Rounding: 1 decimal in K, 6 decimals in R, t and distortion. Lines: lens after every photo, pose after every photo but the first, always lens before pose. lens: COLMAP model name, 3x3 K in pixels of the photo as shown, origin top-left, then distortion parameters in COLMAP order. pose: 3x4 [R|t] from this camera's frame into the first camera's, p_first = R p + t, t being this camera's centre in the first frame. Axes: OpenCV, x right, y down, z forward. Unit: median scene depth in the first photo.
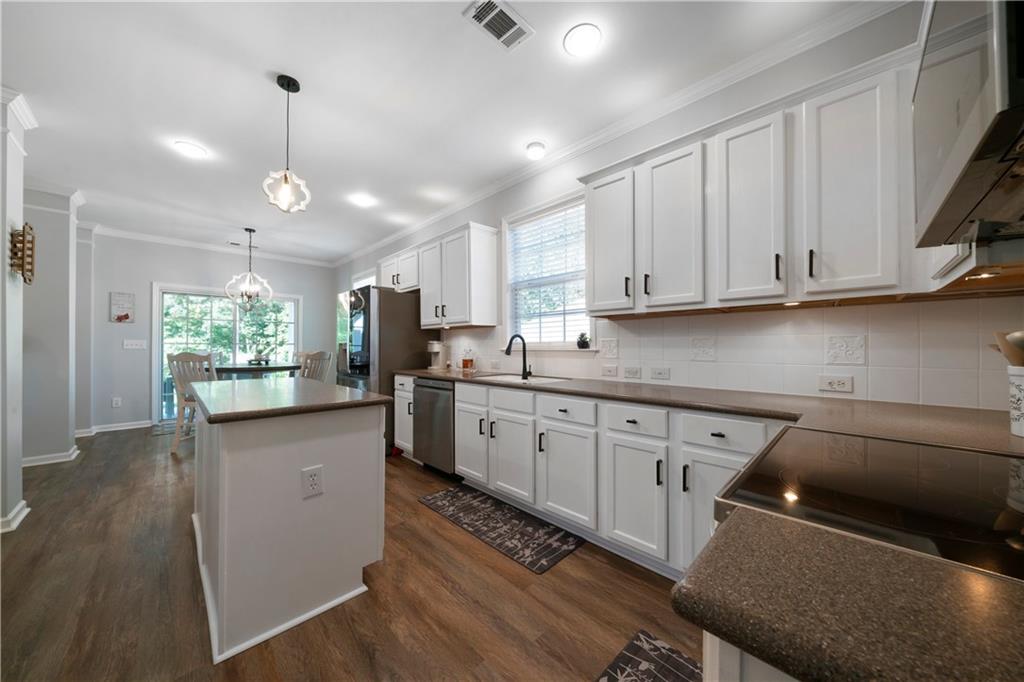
lens RADIAL K [[341.7, 0, 504.0], [0, 341.7, 346.6], [0, 0, 1]] dist [-0.001123, -0.000011]
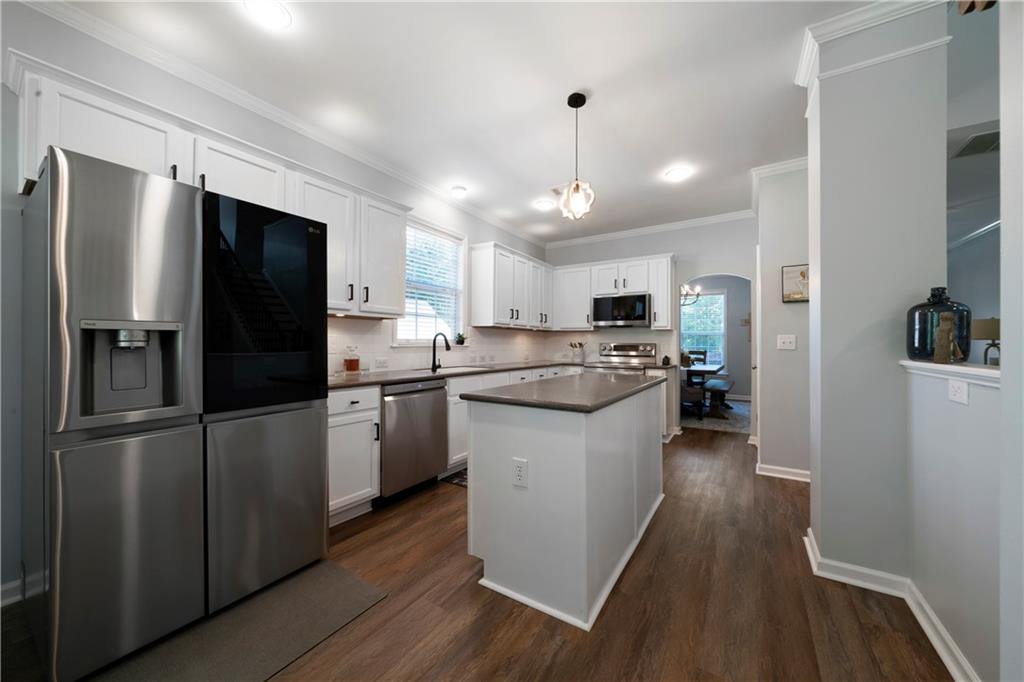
lens RADIAL K [[363.2, 0, 515.1], [0, 363.2, 343.4], [0, 0, 1]] dist [-0.012125, 0.003617]
pose [[-0.214424, 0.004544, 0.976730, -1.198370], [-0.002576, 0.999983, -0.005218, 0.005970], [-0.976737, -0.003635, -0.214409, 1.008562]]
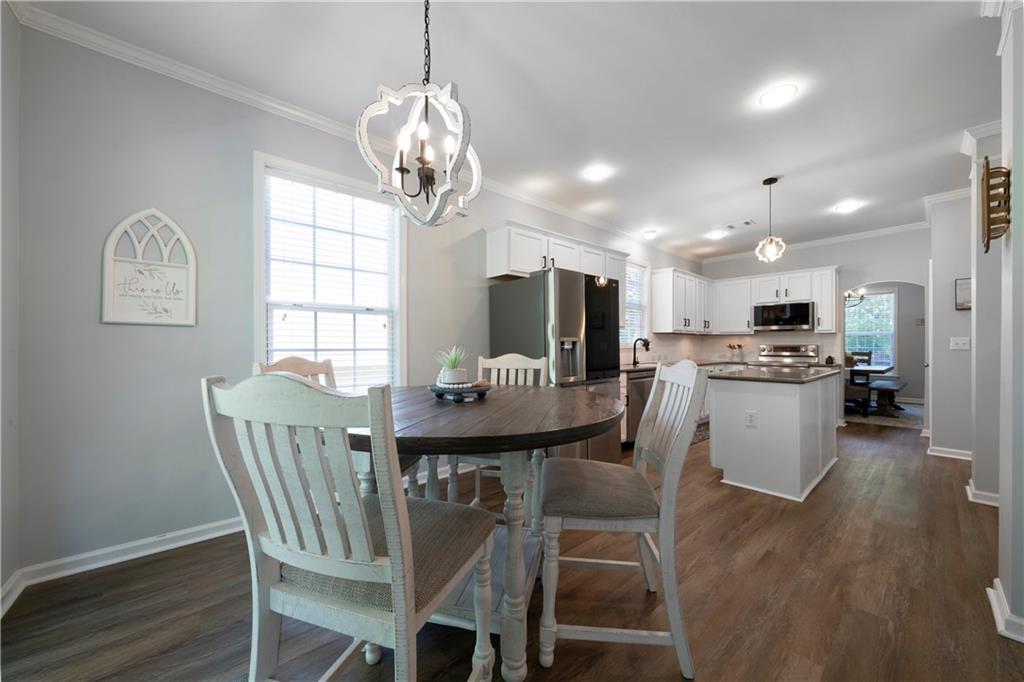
lens RADIAL K [[367.3, 0, 511.5], [0, 367.3, 349.0], [0, 0, 1]] dist [-0.007073, 0.000460]
pose [[0.069175, -0.005072, 0.997592, -1.707730], [0.001763, 0.999986, 0.004962, 0.004491], [-0.997603, 0.001416, 0.069183, 1.473733]]
